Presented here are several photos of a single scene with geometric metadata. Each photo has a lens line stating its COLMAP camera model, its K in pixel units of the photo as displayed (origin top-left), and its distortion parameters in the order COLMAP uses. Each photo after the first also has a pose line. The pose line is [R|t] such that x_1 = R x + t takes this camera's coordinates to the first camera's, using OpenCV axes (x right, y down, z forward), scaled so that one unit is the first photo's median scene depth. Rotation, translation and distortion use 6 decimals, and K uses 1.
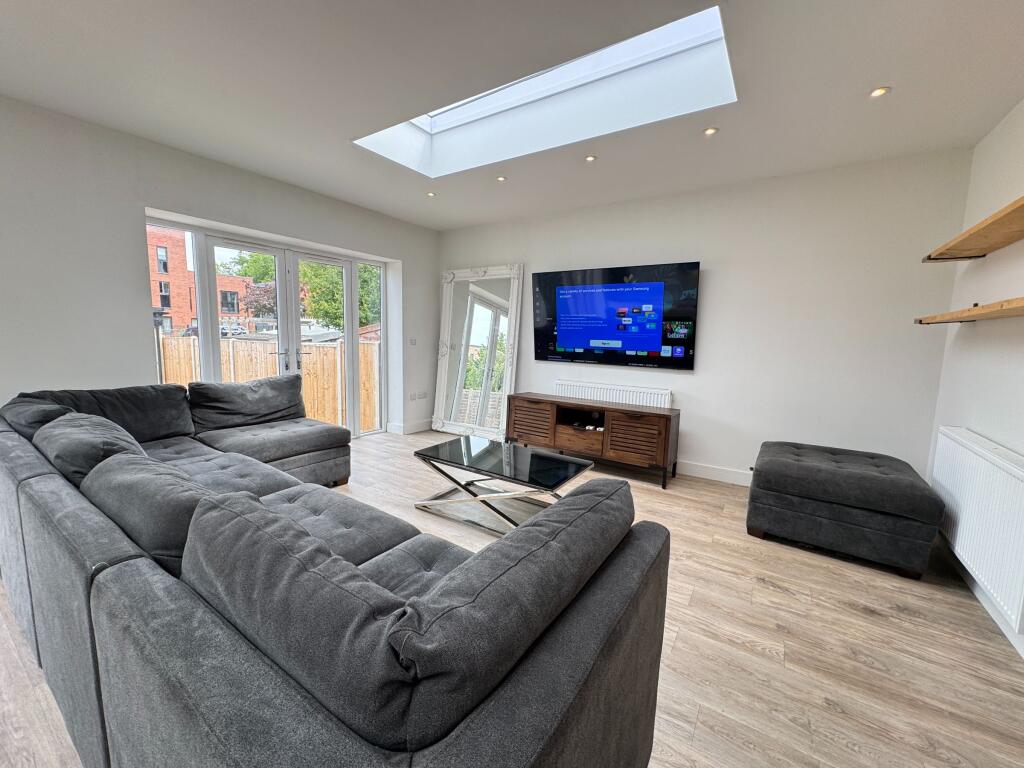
lens RADIAL K [[409.7, 0, 511.7], [0, 409.7, 381.4], [0, 0, 1]] dist [-0.002938, 0.001224]
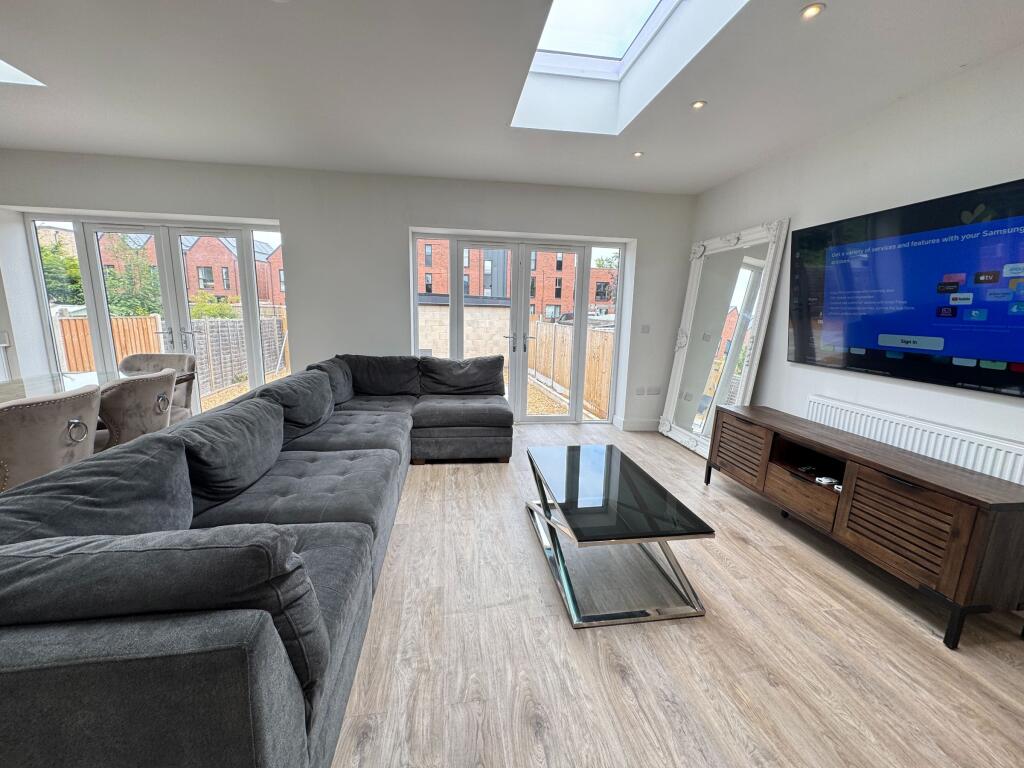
lens RADIAL K [[409.7, 0, 511.1], [0, 409.7, 382.0], [0, 0, 1]] dist [-0.002938, 0.001224]
pose [[0.667009, 0.119270, -0.735441, 0.312424], [-0.092791, 0.992716, 0.076837, -0.034621], [0.739248, 0.016992, 0.673218, 0.258454]]
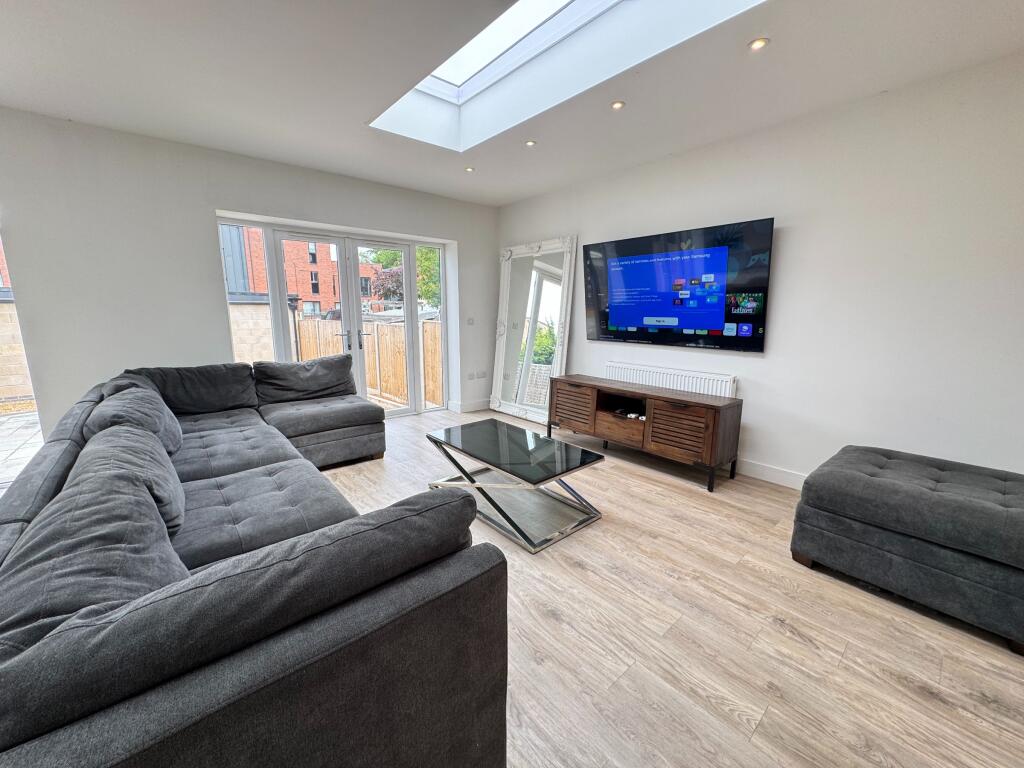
lens RADIAL K [[409.7, 0, 511.3], [0, 409.7, 381.7], [0, 0, 1]] dist [-0.002938, 0.001224]
pose [[0.962442, 0.024623, -0.270367, 0.179055], [-0.009279, 0.998280, 0.057883, -0.011714], [0.271327, -0.053201, 0.961016, 0.068641]]
